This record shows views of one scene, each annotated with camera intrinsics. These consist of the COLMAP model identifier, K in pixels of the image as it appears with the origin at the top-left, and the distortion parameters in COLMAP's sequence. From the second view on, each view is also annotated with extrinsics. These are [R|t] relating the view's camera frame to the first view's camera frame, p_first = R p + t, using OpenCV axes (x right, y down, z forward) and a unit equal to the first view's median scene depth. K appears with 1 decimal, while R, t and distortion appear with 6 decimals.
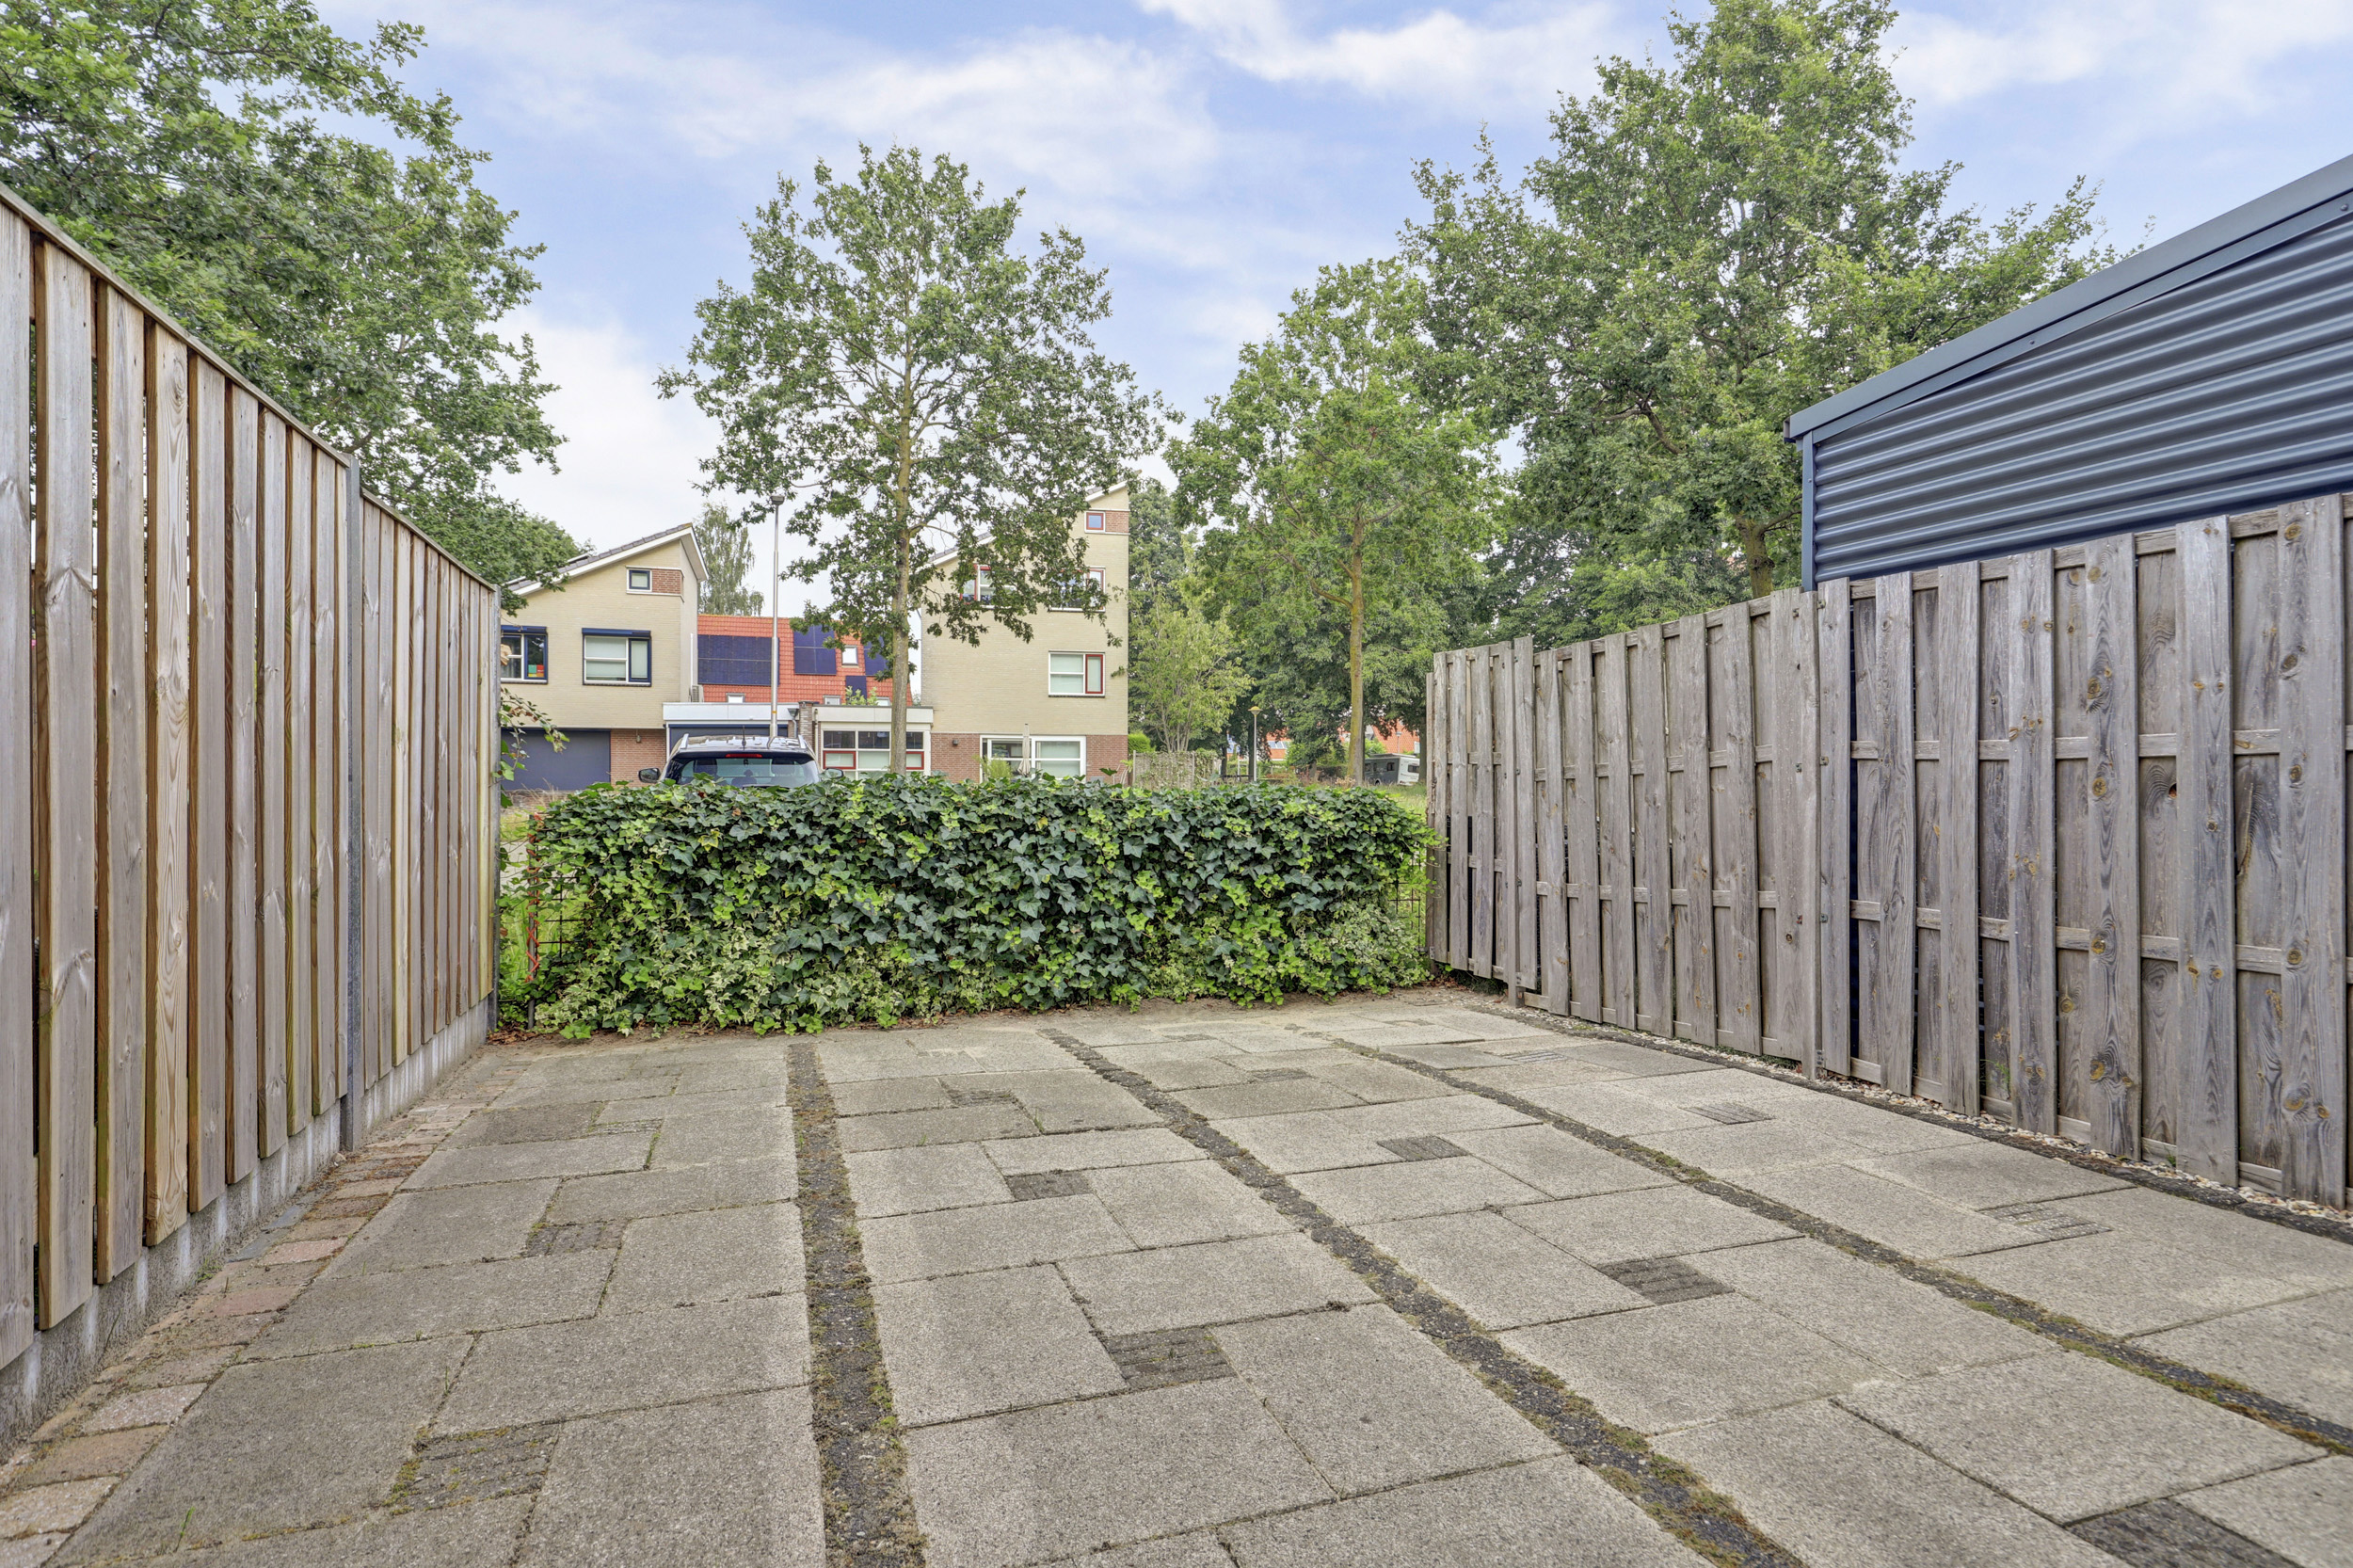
lens RADIAL K [[1188.3, 0, 1181.6], [0, 1188.3, 772.9], [0, 0, 1]] dist [0.003679, -0.001843]
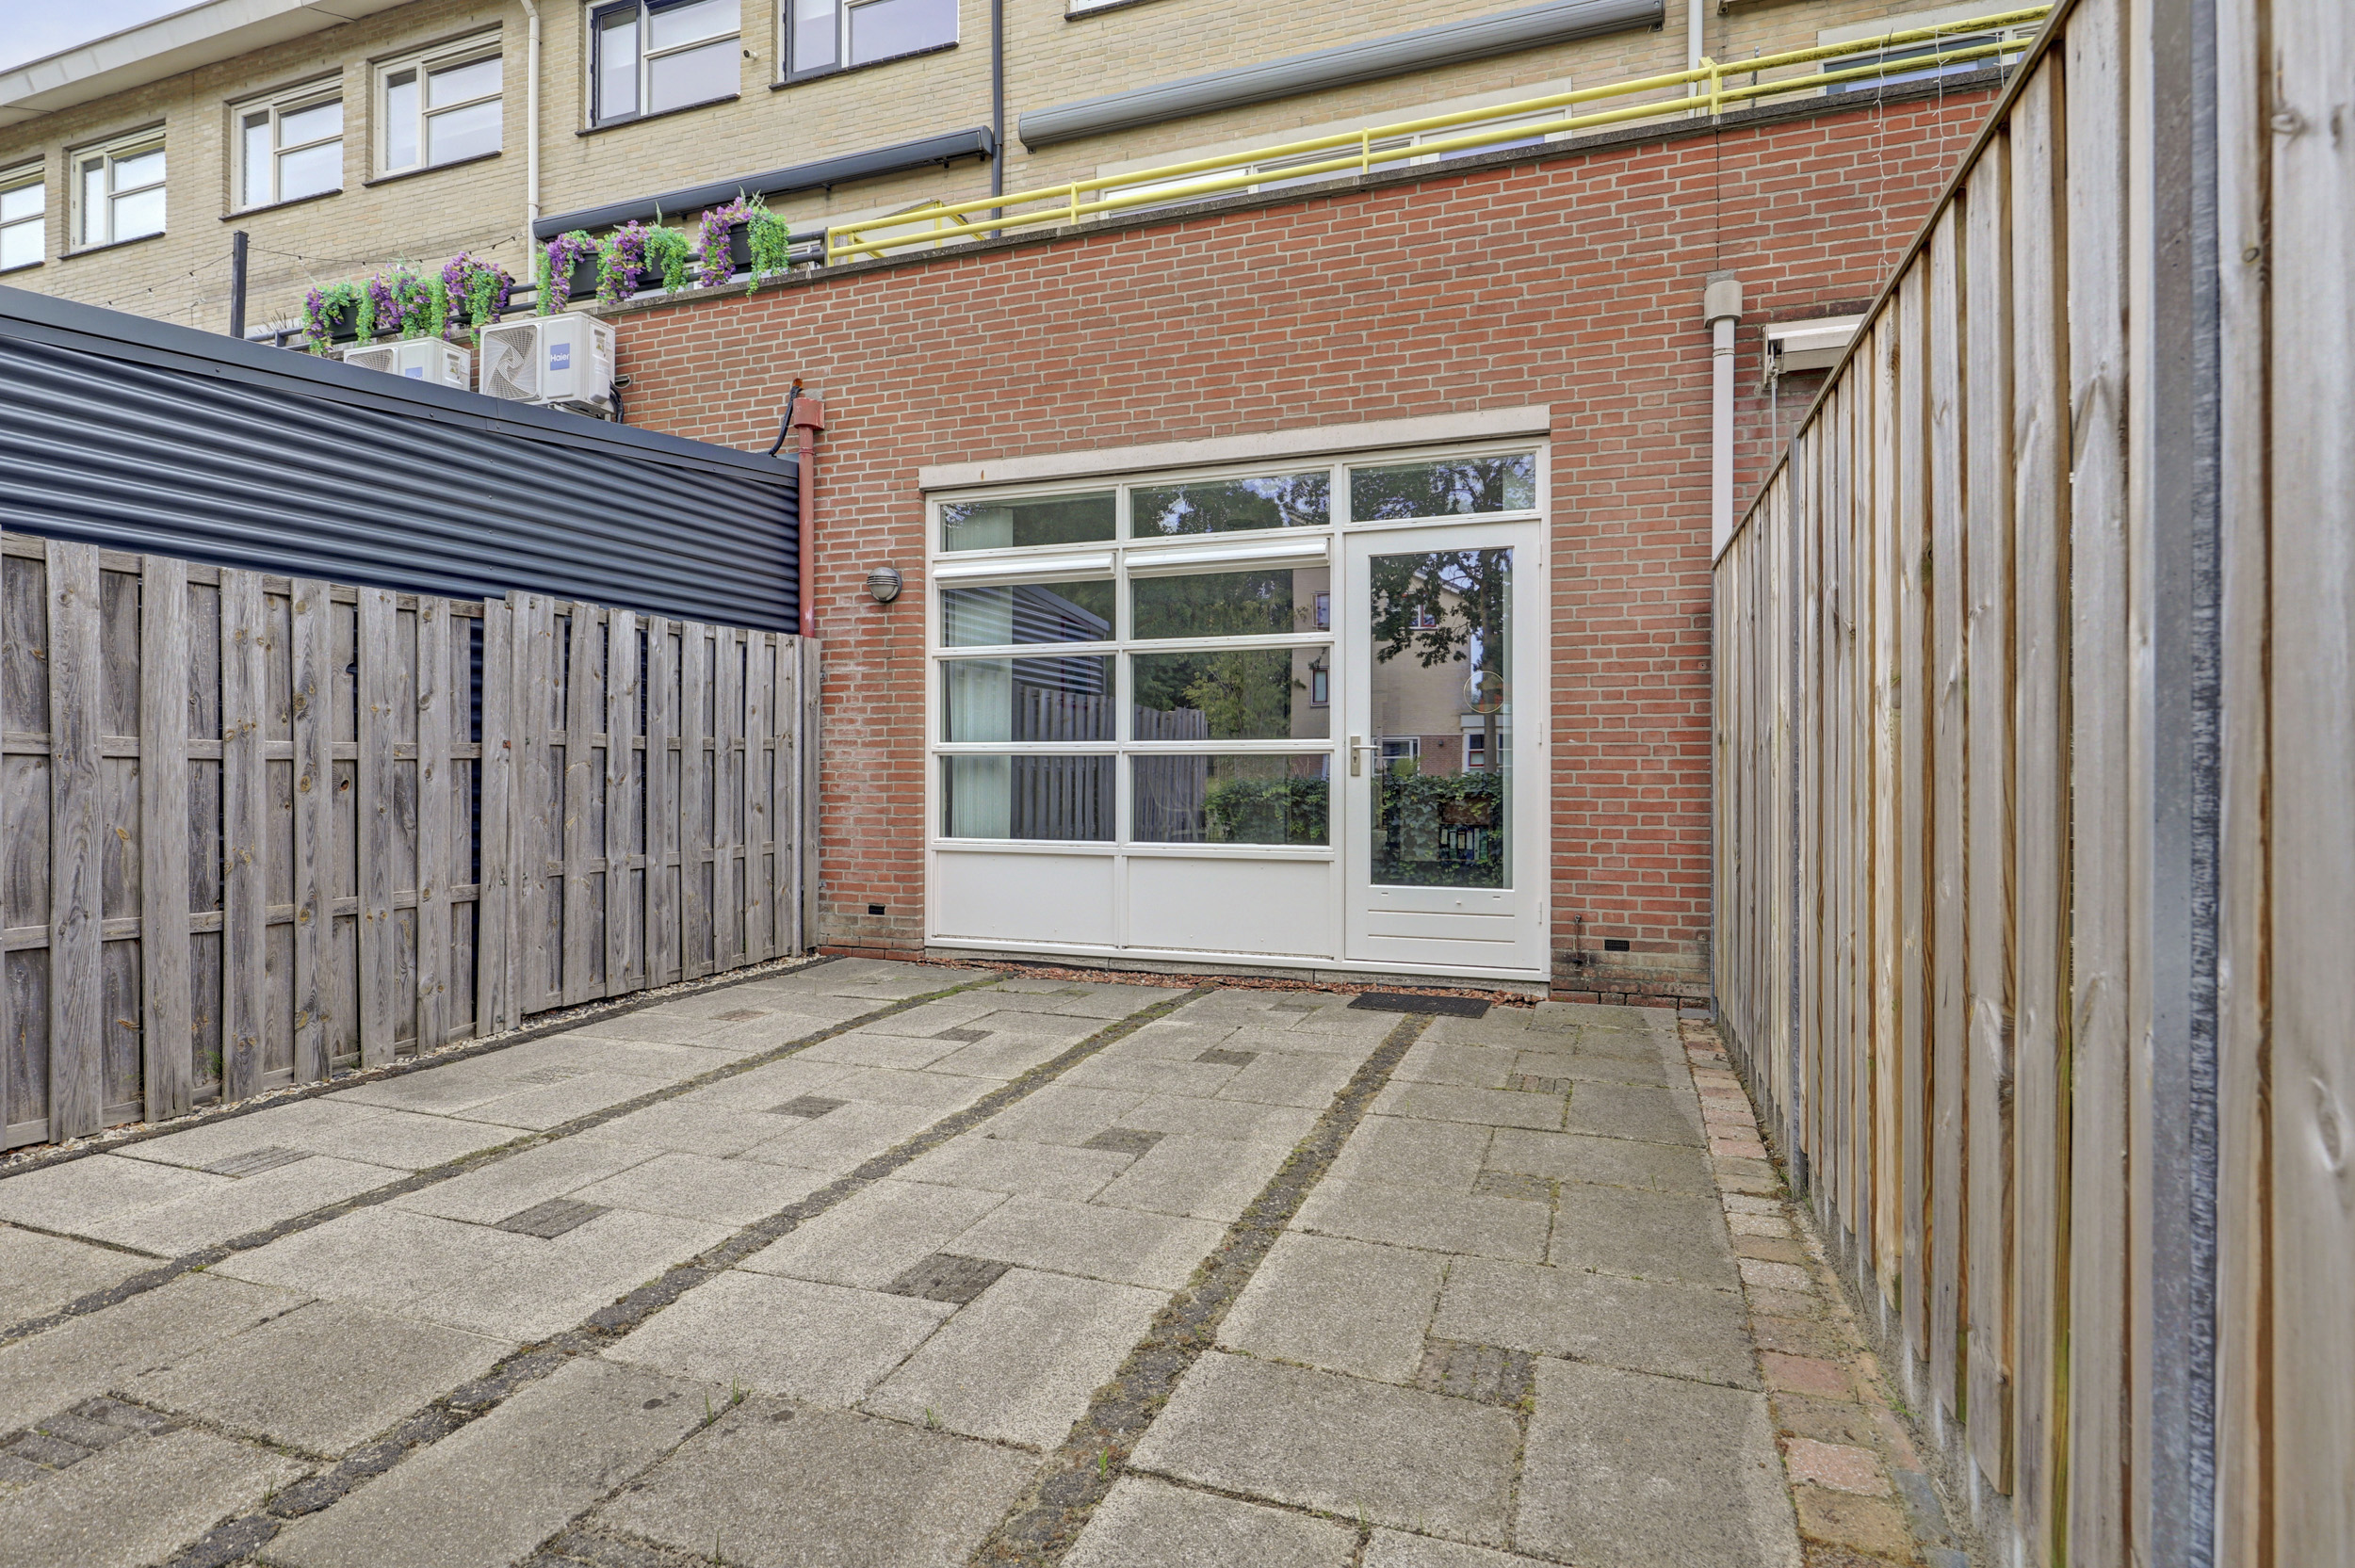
lens RADIAL K [[1189.1, 0, 1170.1], [0, 1189.1, 778.7], [0, 0, 1]] dist [0.003679, -0.001843]
pose [[-0.770980, -0.007738, 0.636812, -0.842768], [-0.006461, 0.999970, 0.004328, -0.004856], [-0.636826, -0.000778, -0.771007, 1.718581]]
